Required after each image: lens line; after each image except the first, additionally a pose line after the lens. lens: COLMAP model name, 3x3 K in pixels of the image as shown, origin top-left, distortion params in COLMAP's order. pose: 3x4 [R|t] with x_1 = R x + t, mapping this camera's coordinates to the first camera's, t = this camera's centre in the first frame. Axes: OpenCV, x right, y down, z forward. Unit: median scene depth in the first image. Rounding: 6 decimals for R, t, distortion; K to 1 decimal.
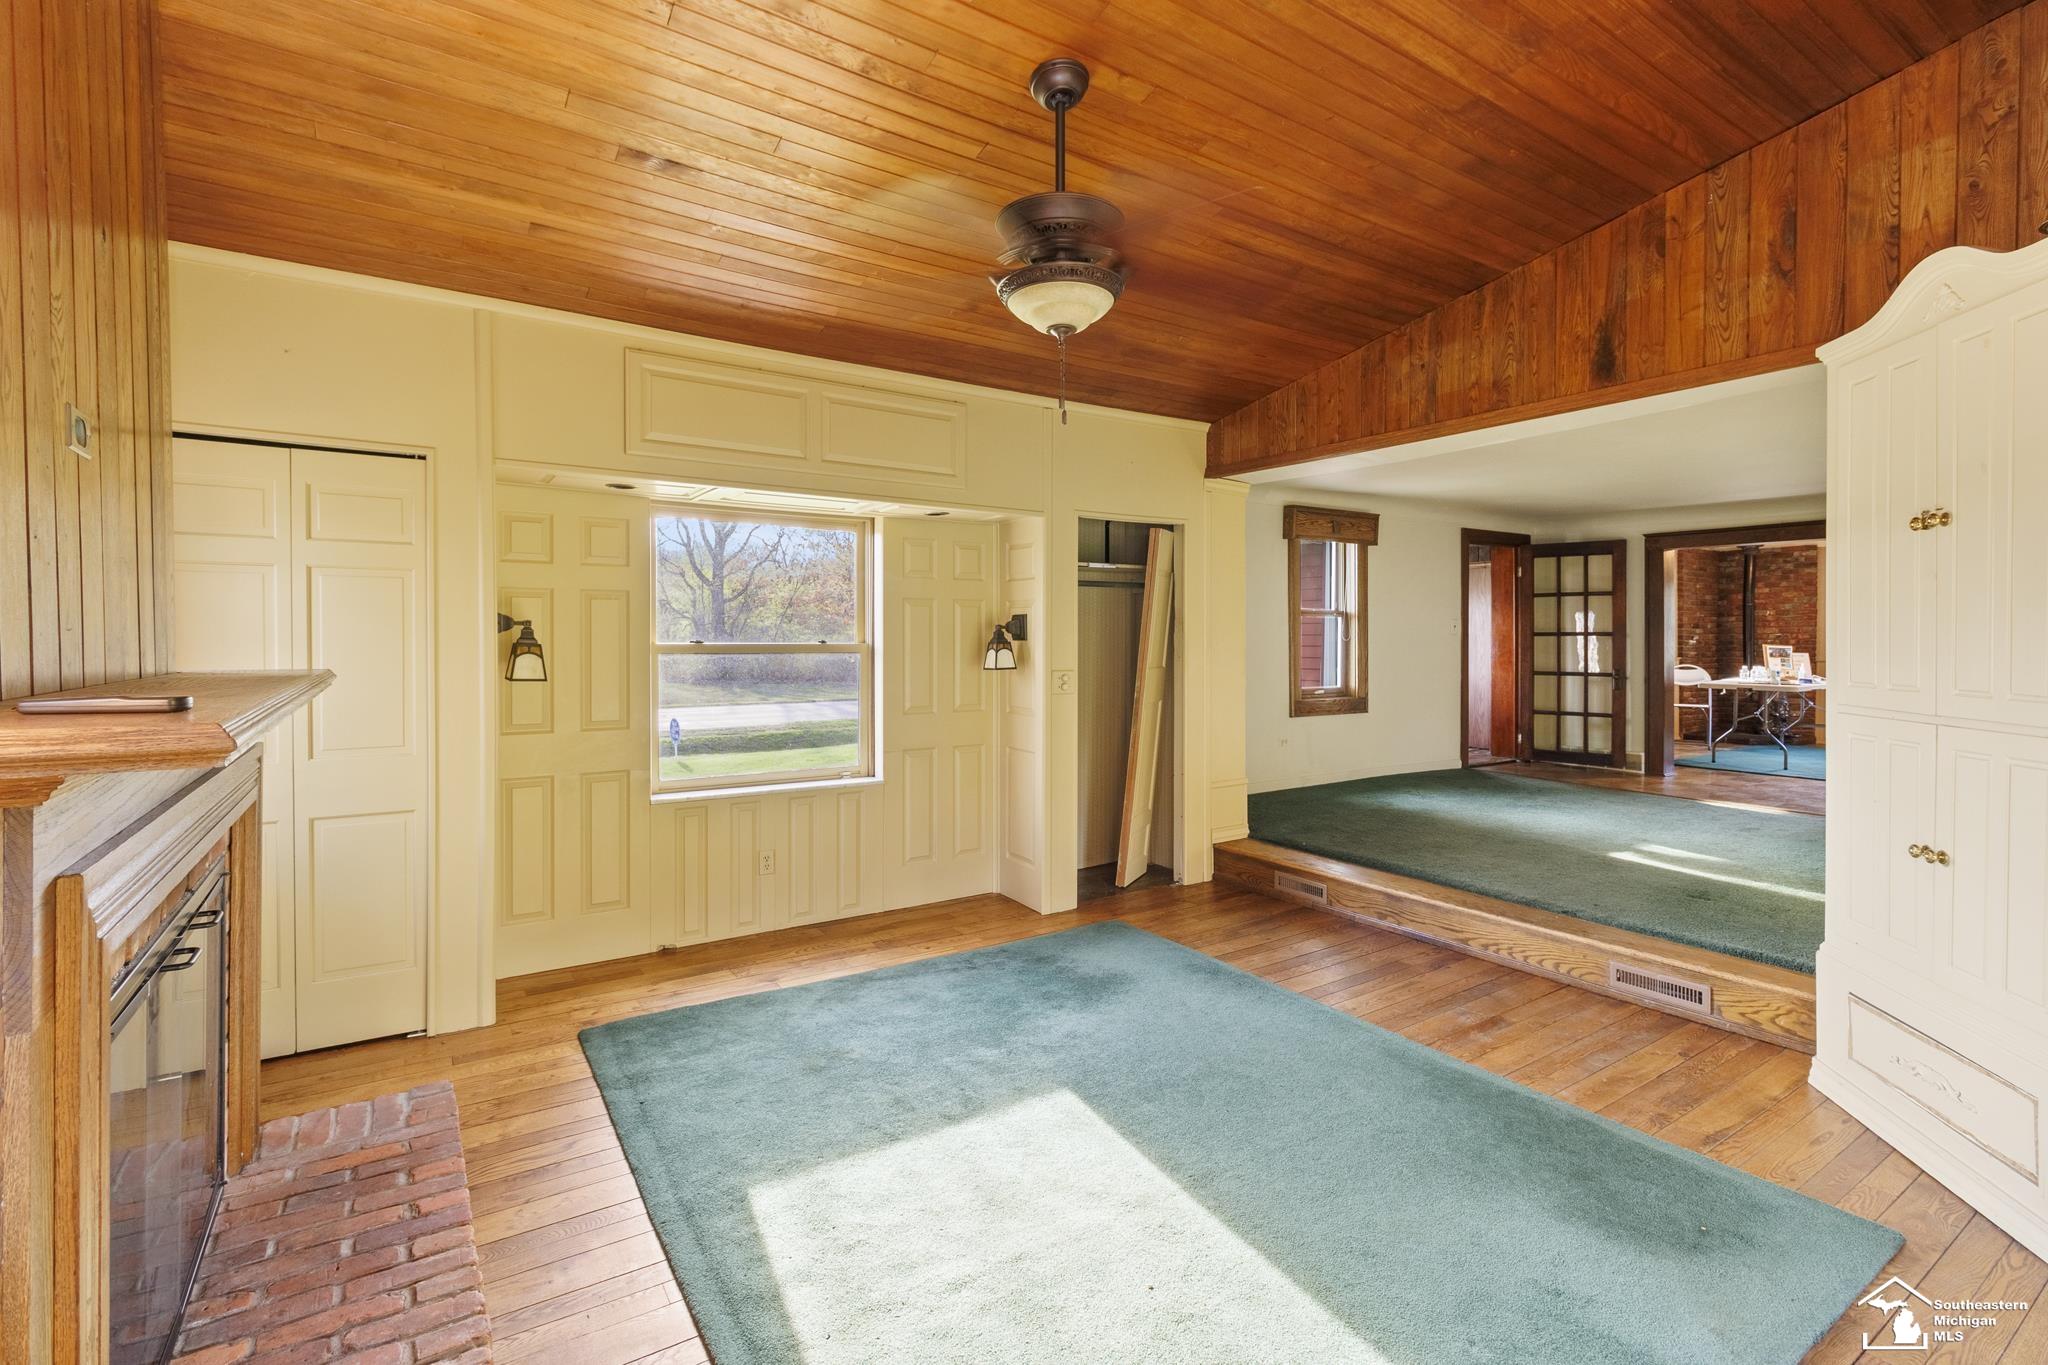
lens RADIAL K [[939.2, 0, 1023.5], [0, 939.2, 650.1], [0, 0, 1]] dist [-0.001821, -0.000275]
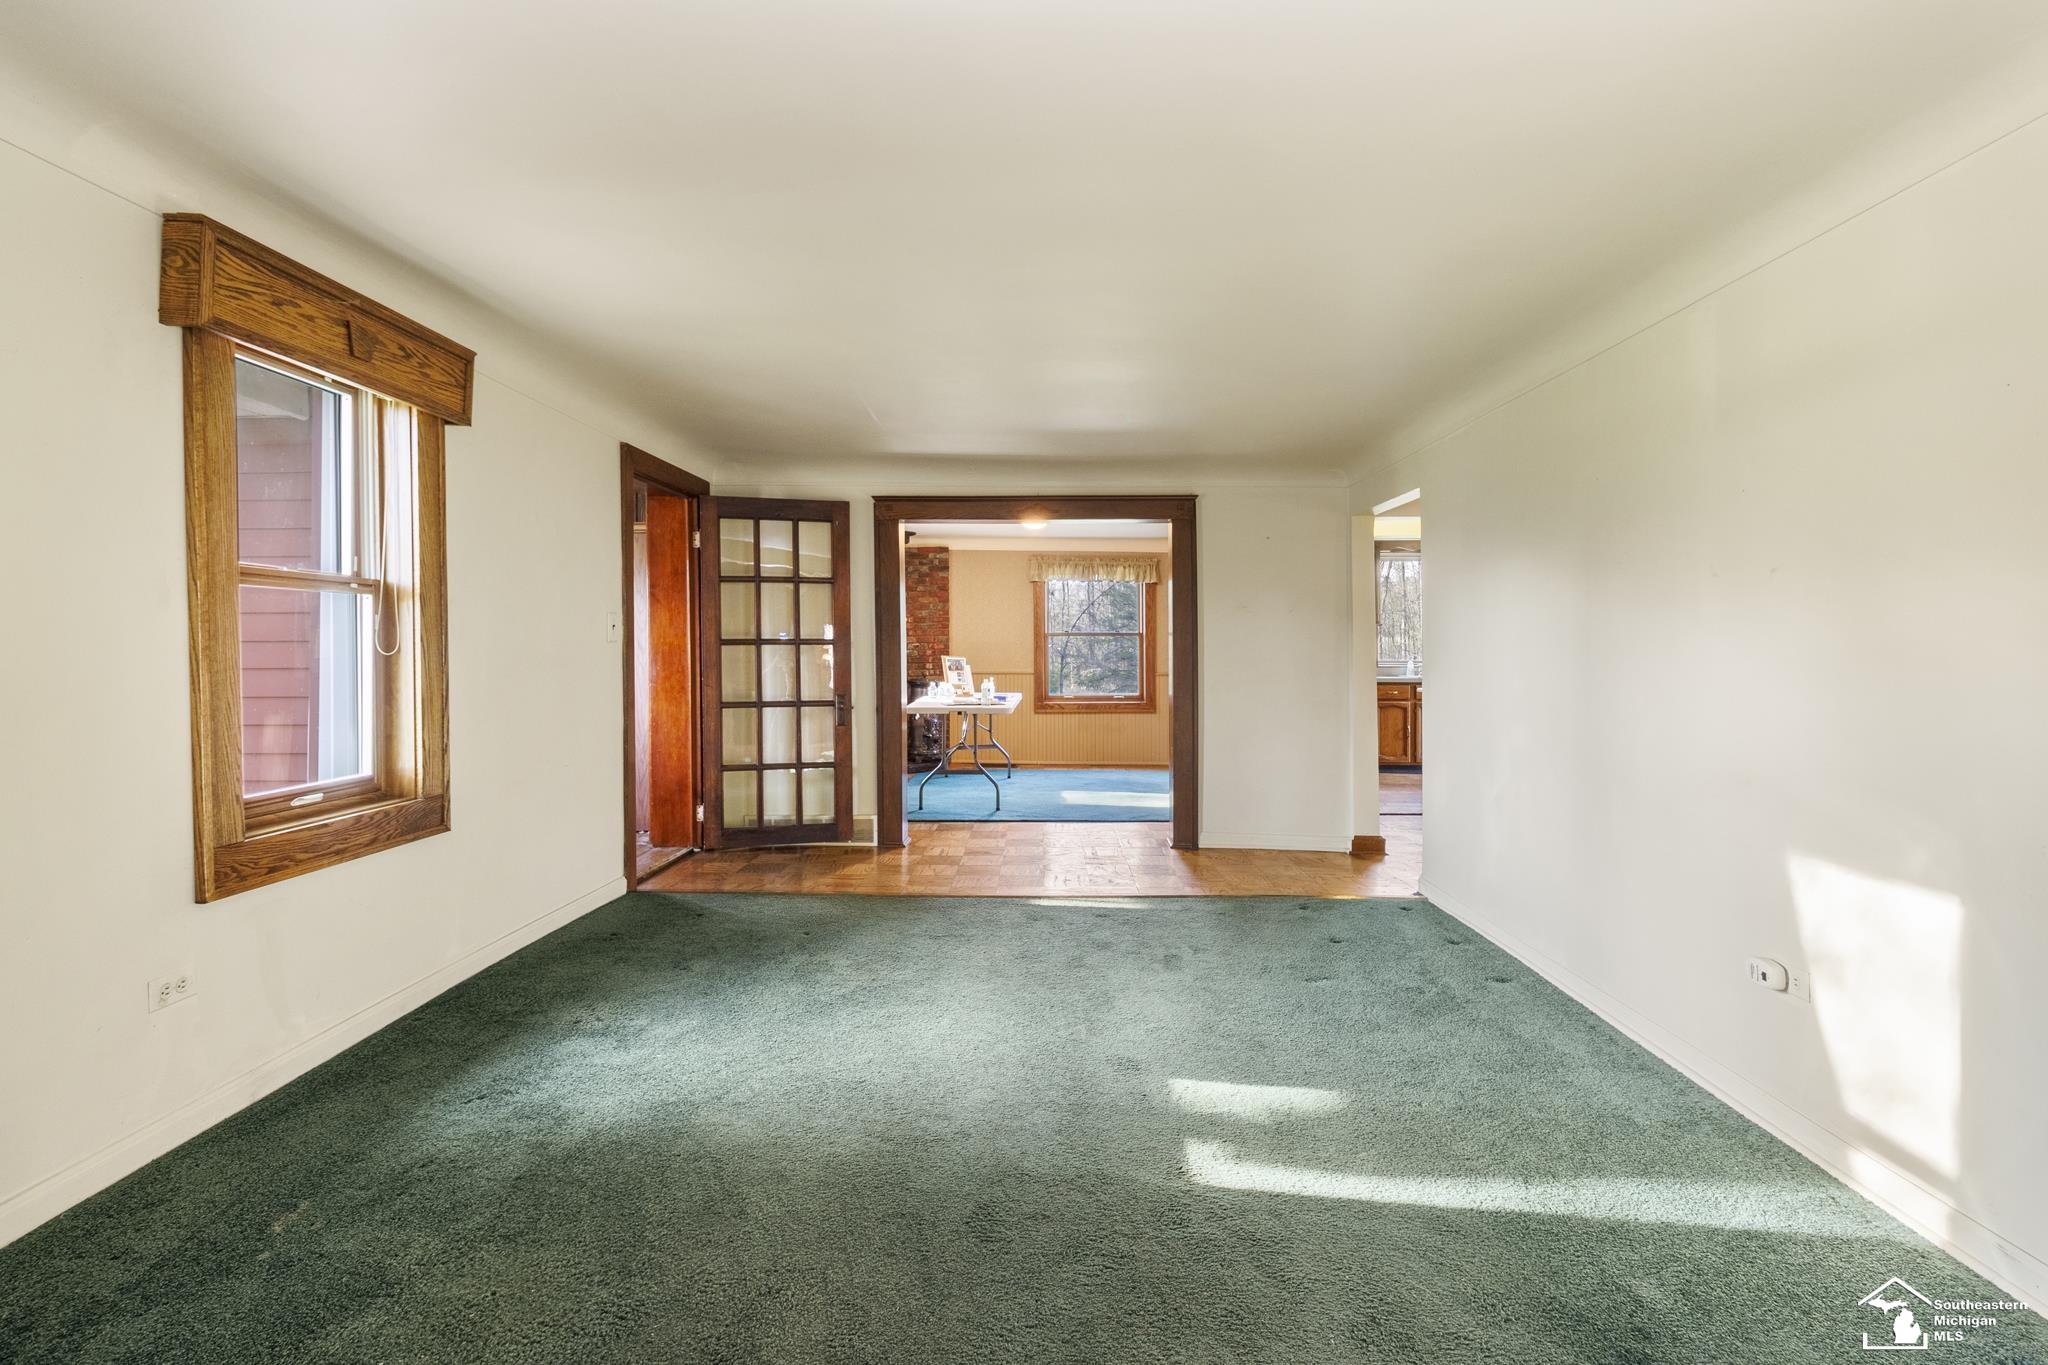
lens RADIAL K [[939.2, 0, 1023.5], [0, 939.2, 650.1], [0, 0, 1]] dist [-0.001821, -0.000275]
pose [[0.572216, -0.003963, 0.820094, 0.157975], [0.015204, 0.999868, -0.005777, -0.005278], [-0.819962, 0.015774, 0.572200, 0.505714]]
